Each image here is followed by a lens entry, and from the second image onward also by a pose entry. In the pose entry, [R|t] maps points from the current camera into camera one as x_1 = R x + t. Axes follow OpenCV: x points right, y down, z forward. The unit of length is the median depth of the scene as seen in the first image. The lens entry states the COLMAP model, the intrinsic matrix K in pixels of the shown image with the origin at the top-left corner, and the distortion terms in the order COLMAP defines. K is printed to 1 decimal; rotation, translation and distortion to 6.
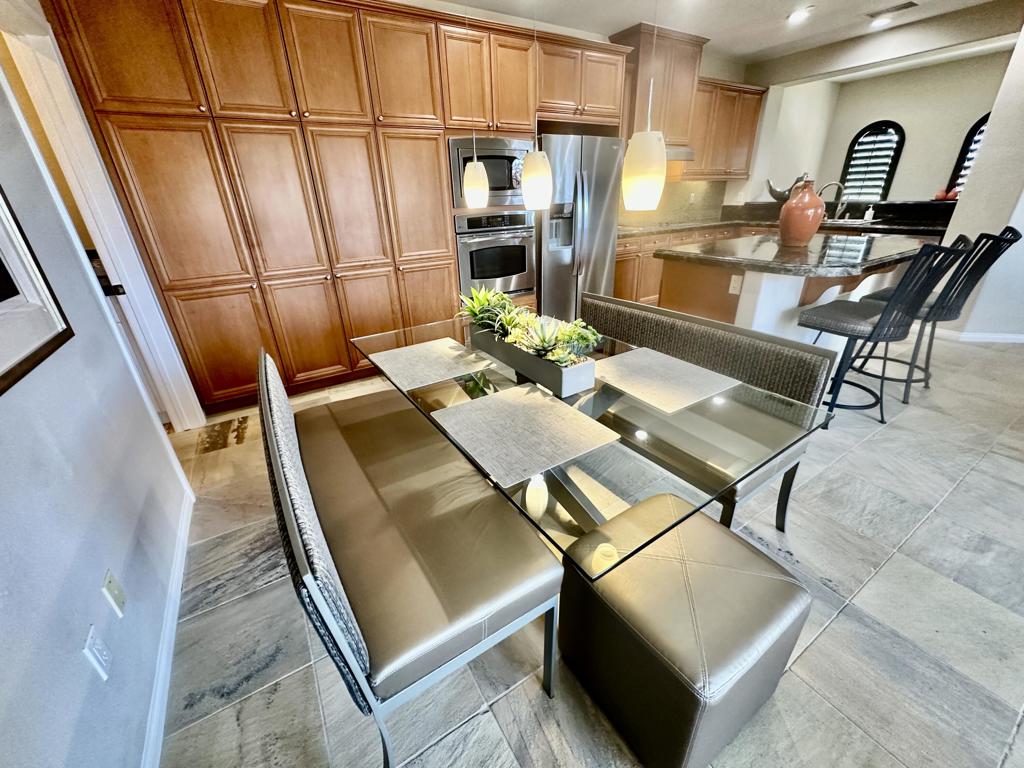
lens RADIAL K [[408.8, 0, 508.5], [0, 408.8, 383.5], [0, 0, 1]] dist [-0.001408, -0.000281]
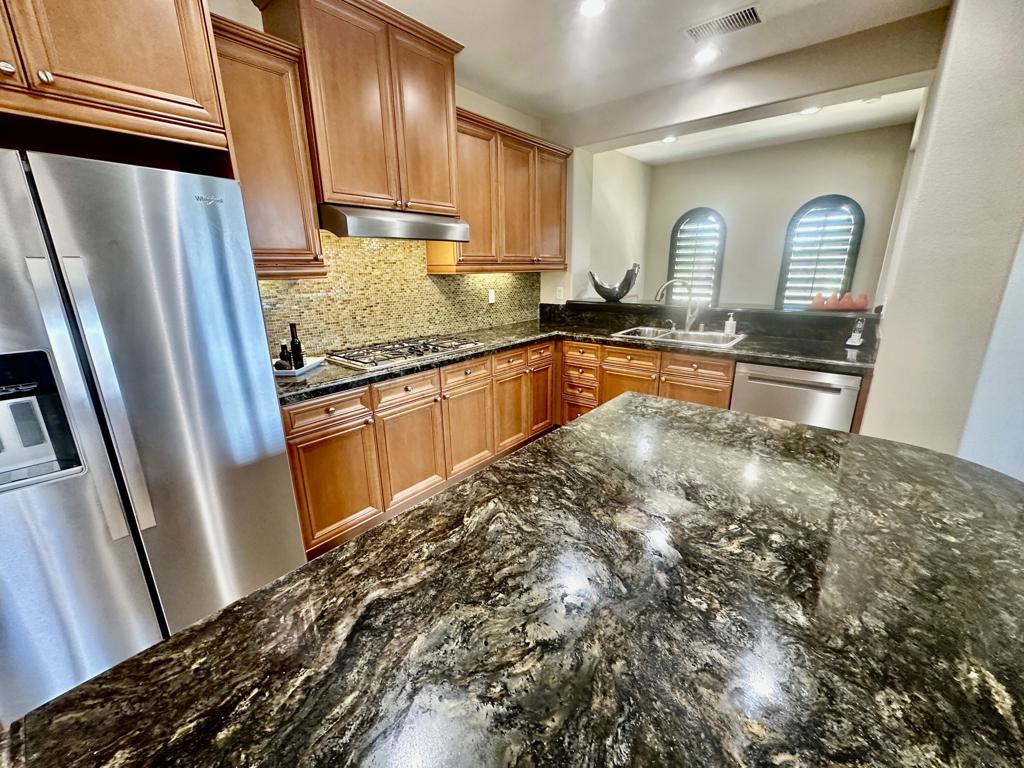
lens RADIAL K [[408.8, 0, 507.6], [0, 408.8, 385.1], [0, 0, 1]] dist [-0.001408, -0.000281]
pose [[0.952153, -0.068011, 0.297957, 0.268576], [0.114887, 0.983070, -0.142742, -0.216864], [-0.283205, 0.170144, 0.943847, 0.397804]]
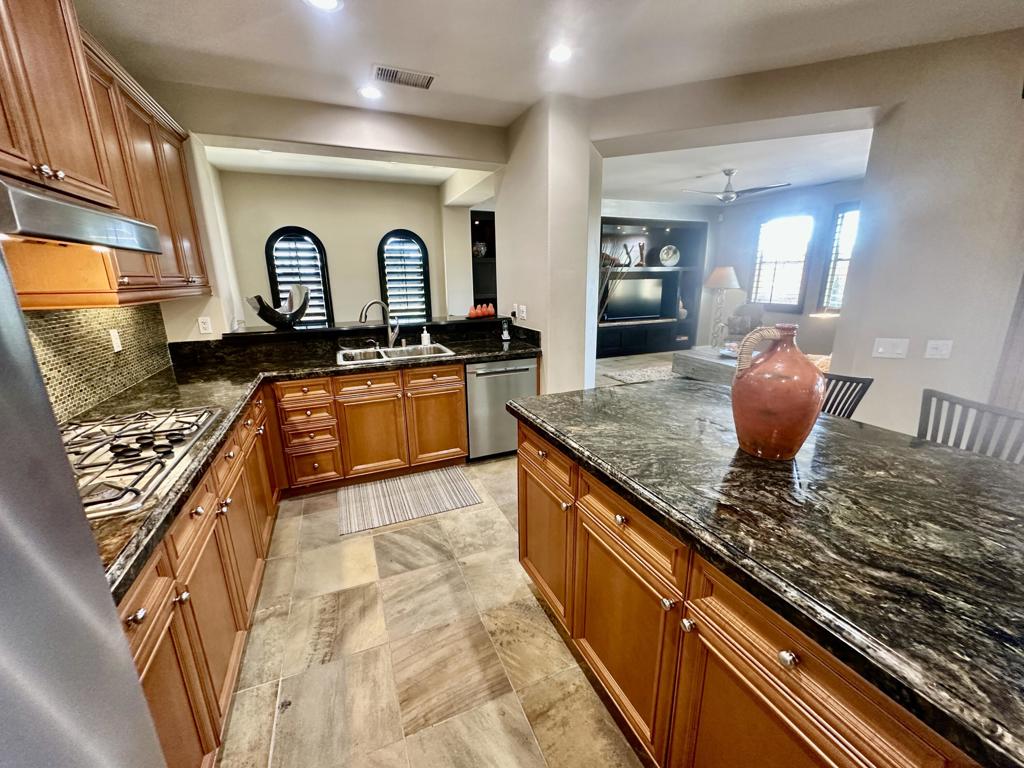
lens RADIAL K [[408.8, 0, 511.8], [0, 408.8, 387.9], [0, 0, 1]] dist [-0.001408, -0.000281]
pose [[0.150126, -0.230737, 0.961365, 0.113129], [0.425101, 0.892974, 0.147939, -0.307004], [-0.892609, 0.386468, 0.232145, 0.580826]]
